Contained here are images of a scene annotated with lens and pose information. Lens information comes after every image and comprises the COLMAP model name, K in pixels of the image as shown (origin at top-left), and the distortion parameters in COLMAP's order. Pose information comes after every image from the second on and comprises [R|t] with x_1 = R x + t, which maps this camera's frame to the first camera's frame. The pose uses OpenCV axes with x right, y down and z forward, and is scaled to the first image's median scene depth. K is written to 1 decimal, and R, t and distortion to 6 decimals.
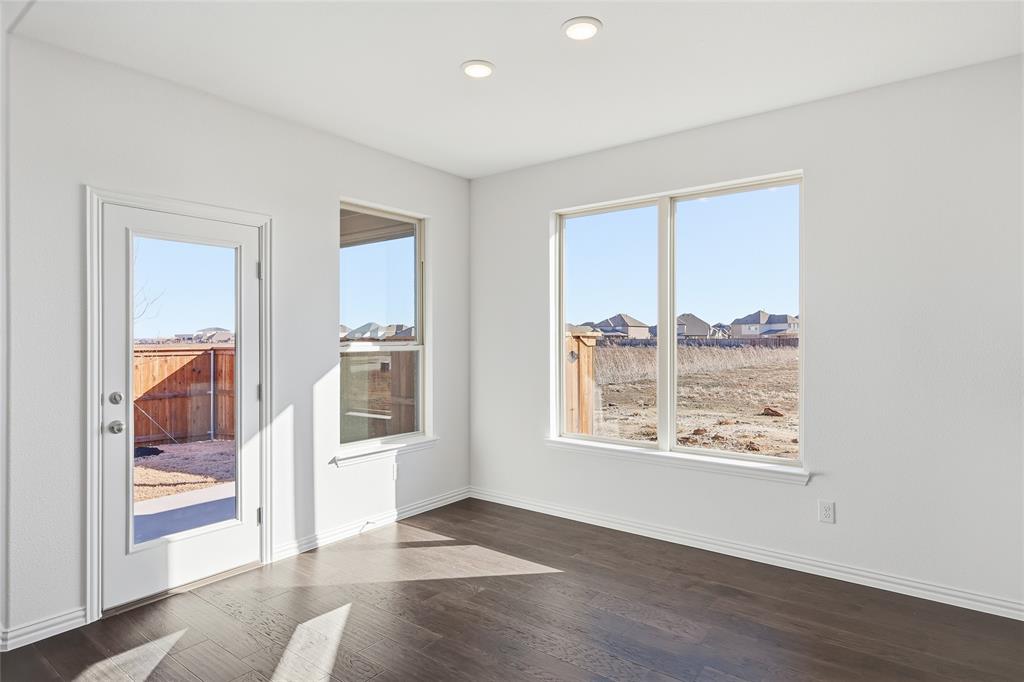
lens RADIAL K [[572.4, 0, 512.0], [0, 572.4, 341.0], [0, 0, 1]] dist [0.003104, 0.000666]
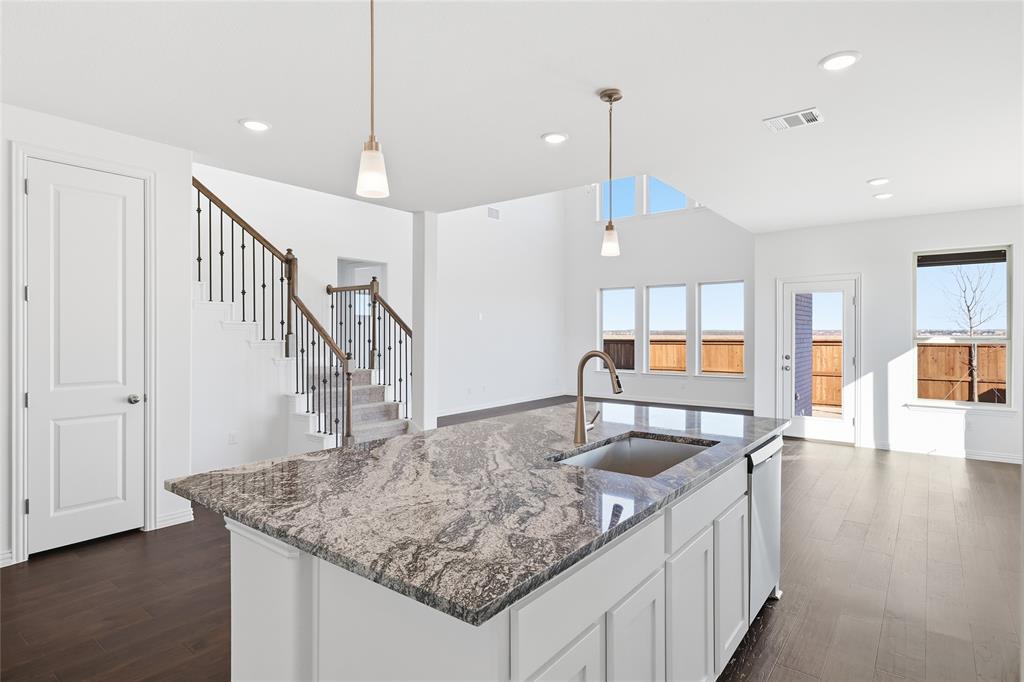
lens RADIAL K [[543.7, 0, 512.0], [0, 543.7, 341.0], [0, 0, 1]] dist [0.001315, 0.000094]
pose [[-0.003172, 0.018094, -0.999831, 0.837546], [-0.002512, 0.999833, 0.018102, -0.007353], [0.999992, 0.002569, -0.003126, -0.116172]]
